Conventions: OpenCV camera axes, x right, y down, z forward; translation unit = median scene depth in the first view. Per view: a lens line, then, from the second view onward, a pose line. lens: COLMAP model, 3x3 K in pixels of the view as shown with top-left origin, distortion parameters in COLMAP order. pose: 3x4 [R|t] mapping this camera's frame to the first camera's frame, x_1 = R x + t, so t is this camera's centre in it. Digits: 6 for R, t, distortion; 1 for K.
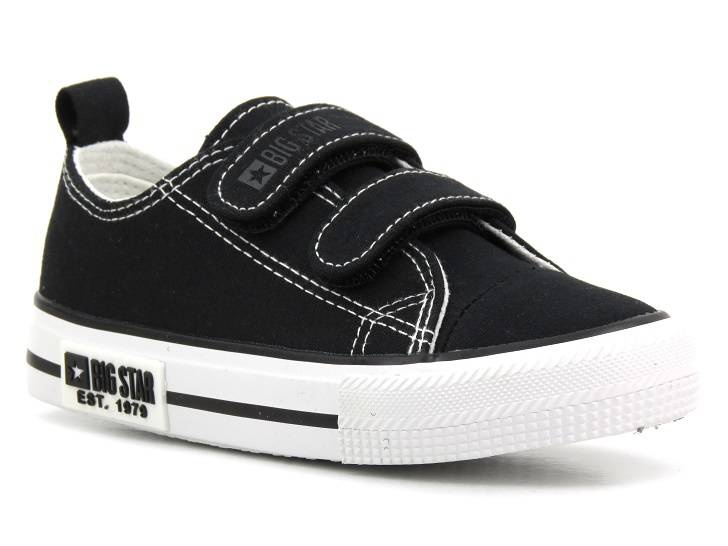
lens RADIAL K [[4568.5, 0, 367.8], [0, 4568.5, 272.2], [0, 0, 1]] dist [1.581839, 0.000000]
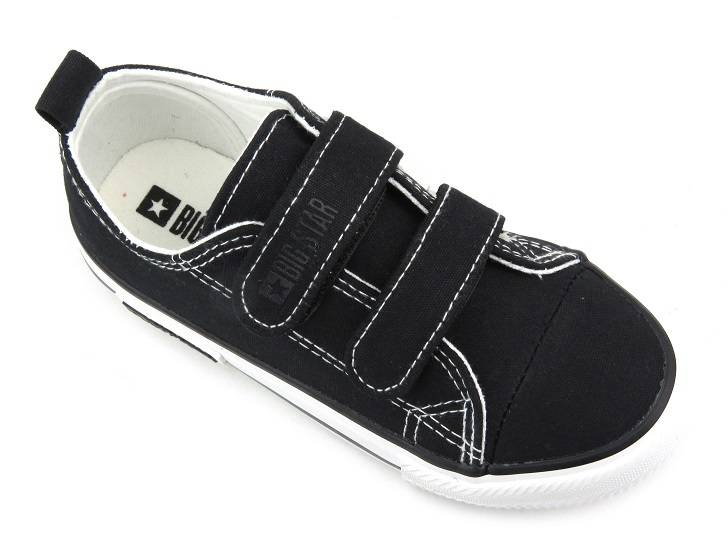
lens RADIAL K [[1666.9, 0, 365.4], [0, 1666.9, 270.5], [0, 0, 1]] dist [-0.269997, 0.000000]
pose [[0.972581, -0.232314, -0.010802, 0.001188], [0.127564, 0.494059, 0.860019, -0.362375], [-0.194457, -0.837816, 0.510148, 0.821993]]
